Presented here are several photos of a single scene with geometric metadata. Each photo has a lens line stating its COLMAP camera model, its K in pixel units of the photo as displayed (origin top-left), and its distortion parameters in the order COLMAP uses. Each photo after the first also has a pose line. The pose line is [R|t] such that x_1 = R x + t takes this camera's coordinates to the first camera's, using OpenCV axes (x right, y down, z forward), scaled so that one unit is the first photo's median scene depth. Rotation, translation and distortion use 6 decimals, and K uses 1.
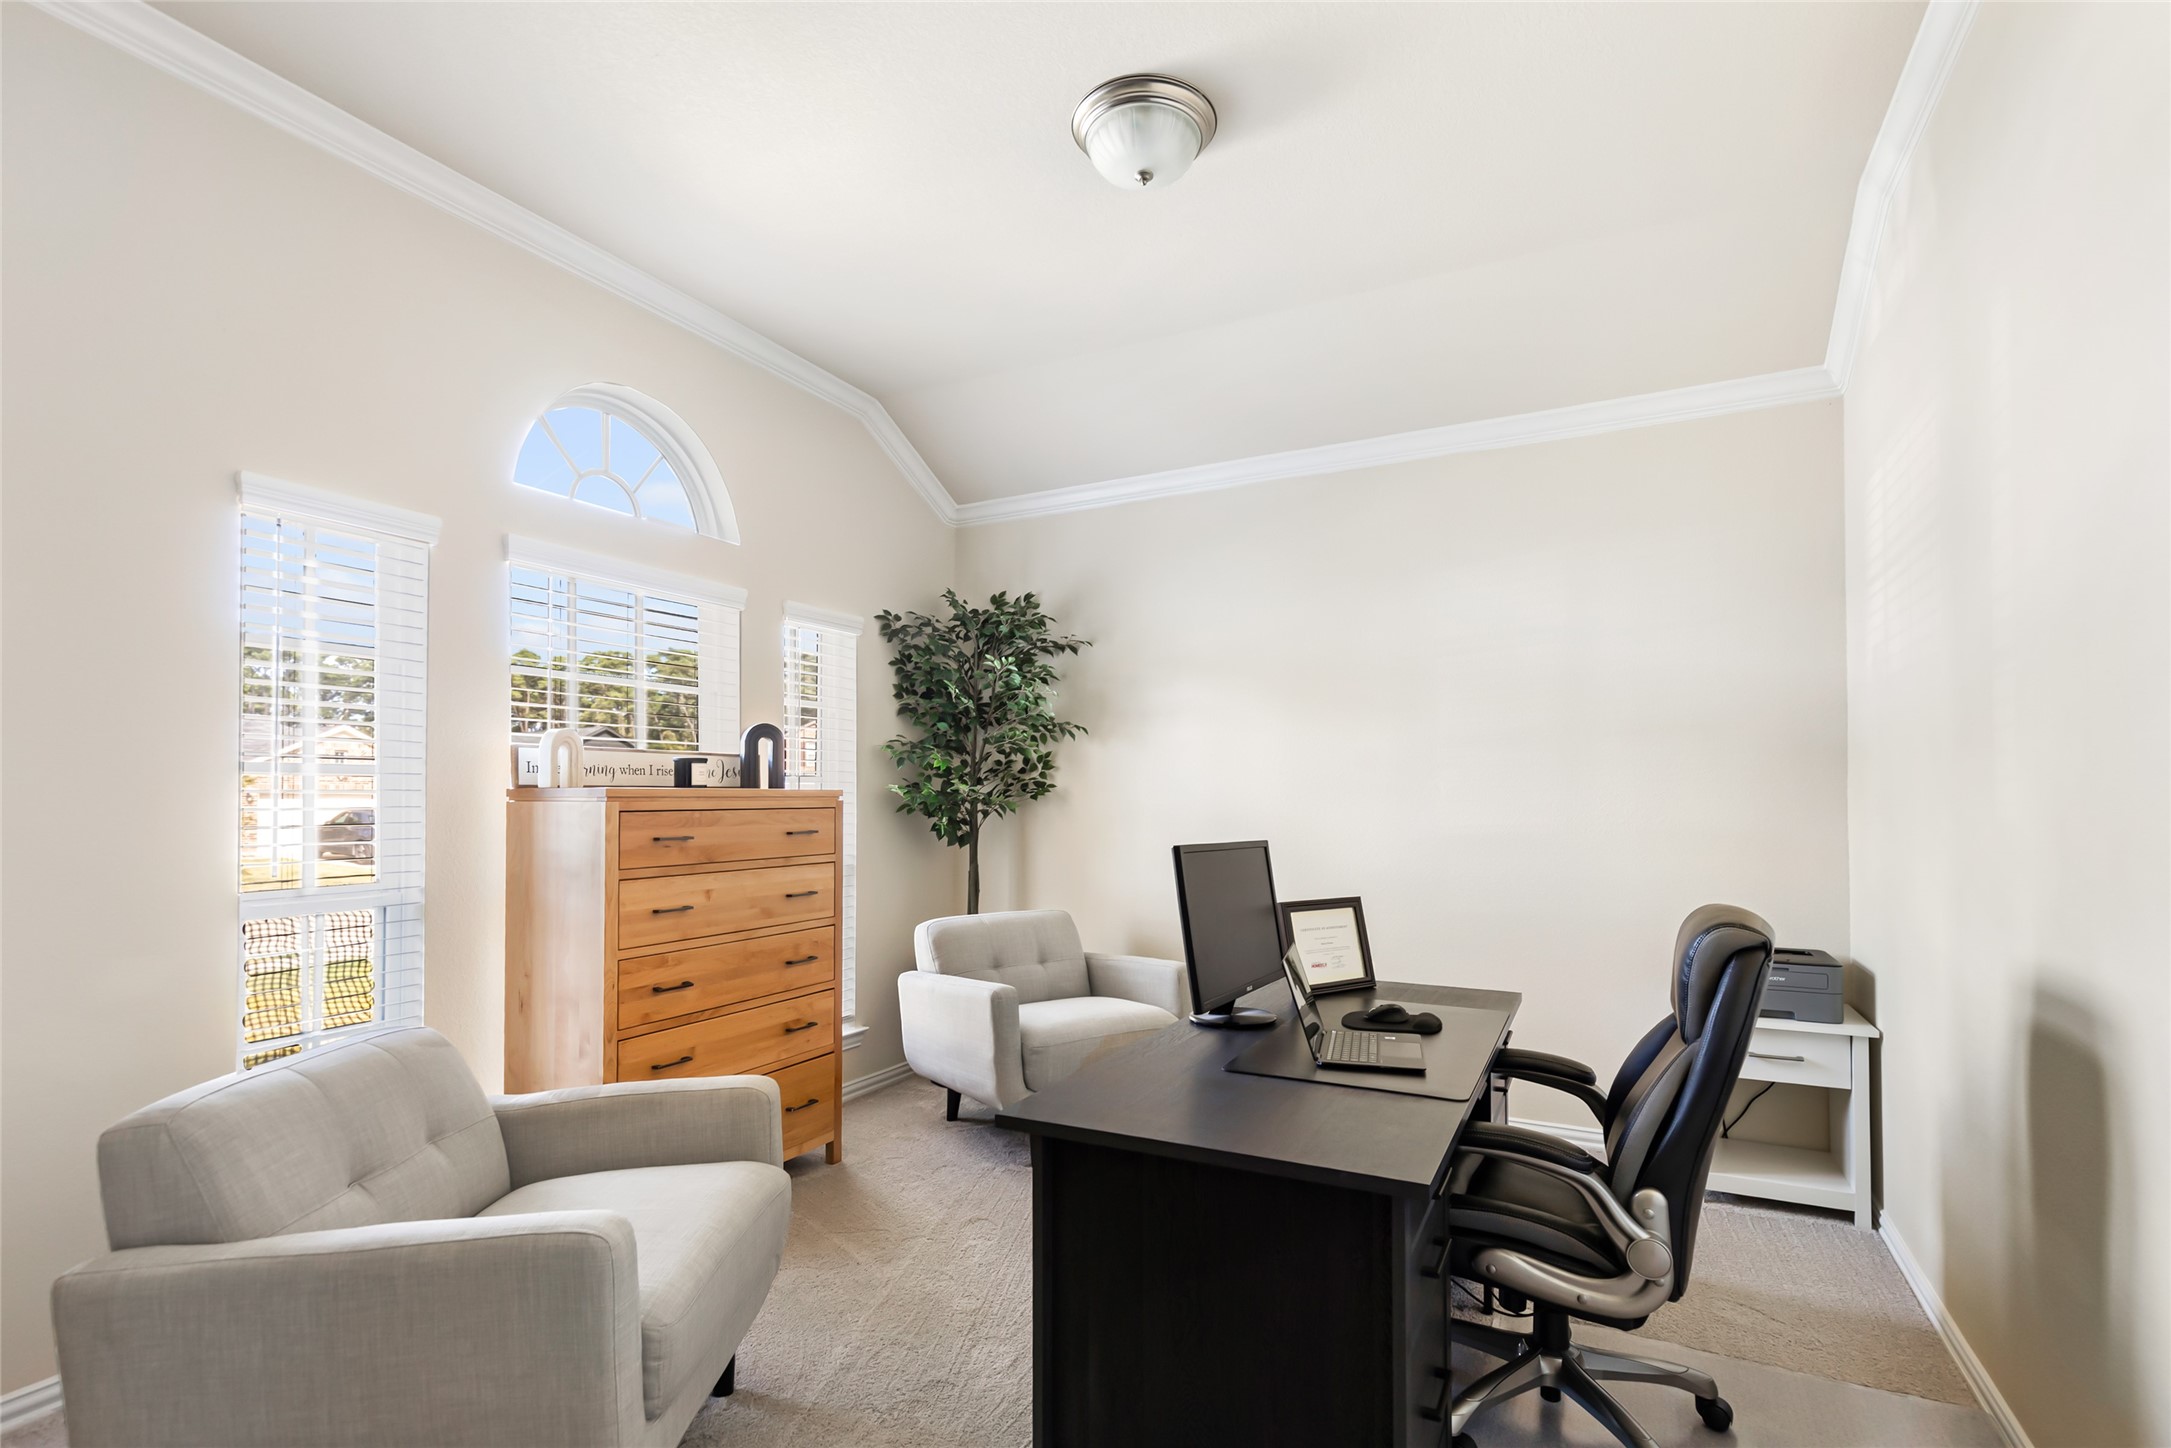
lens RADIAL K [[1004.8, 0, 1097.4], [0, 1004.8, 787.1], [0, 0, 1]] dist [0.010032, -0.001481]
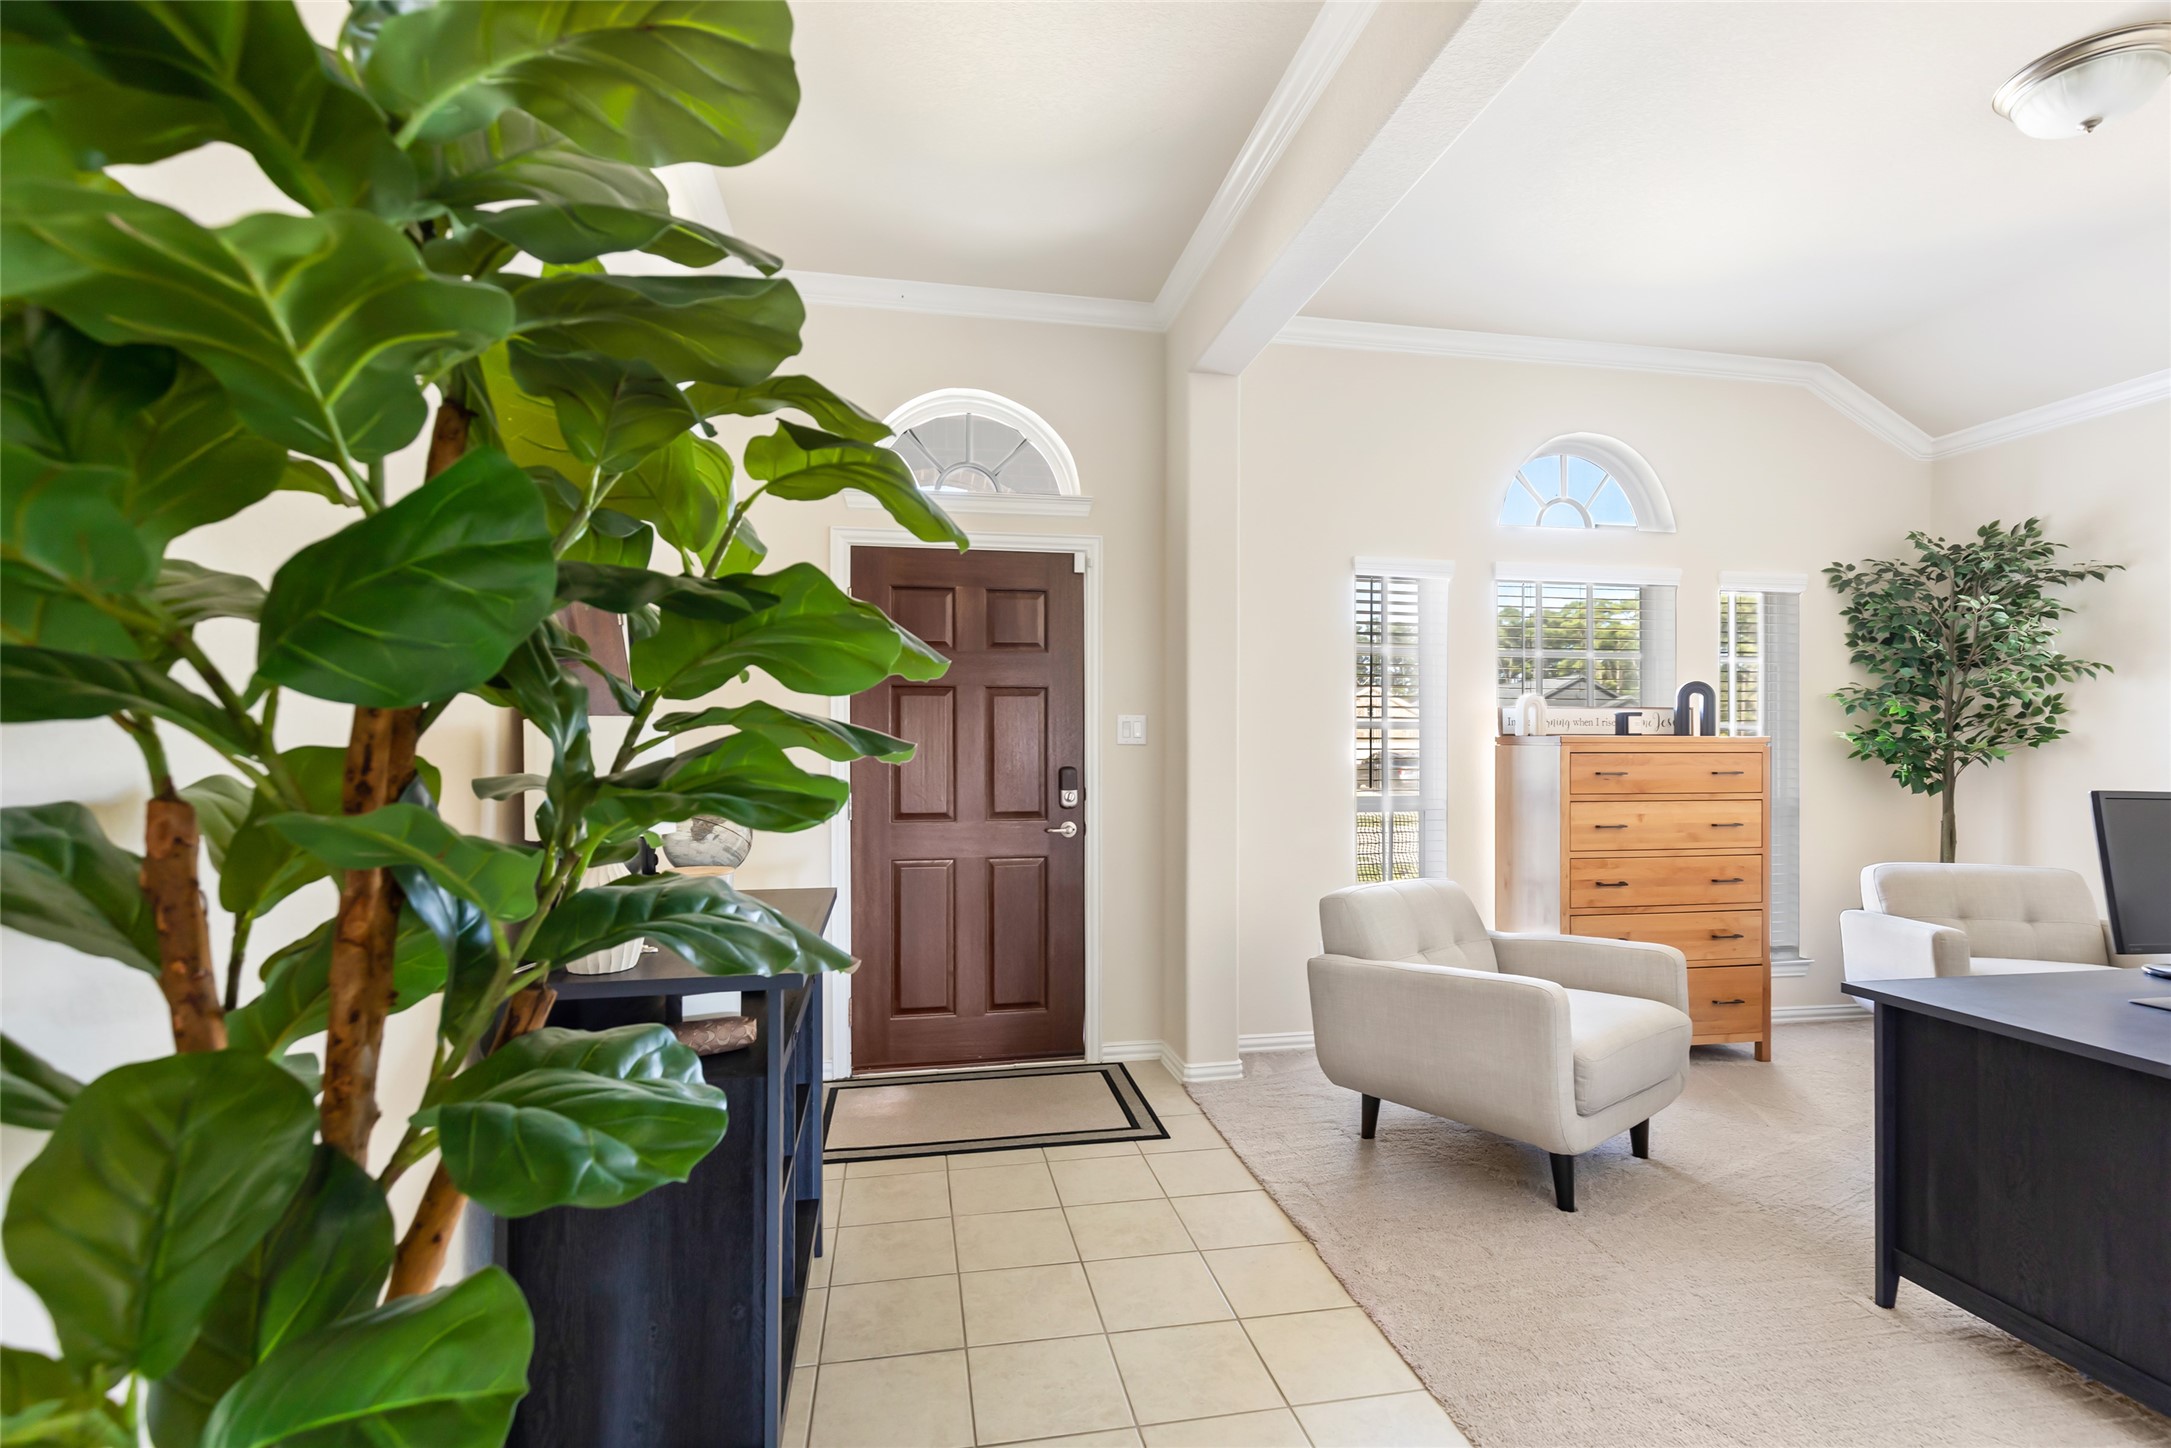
lens RADIAL K [[1004.8, 0, 1087.9], [0, 1004.8, 731.5], [0, 0, 1]] dist [0.010032, -0.001481]
pose [[0.611213, -0.005136, -0.791449, 0.179248], [0.004263, 0.999986, -0.003198, -0.002909], [0.791455, -0.001419, 0.611226, -0.309689]]
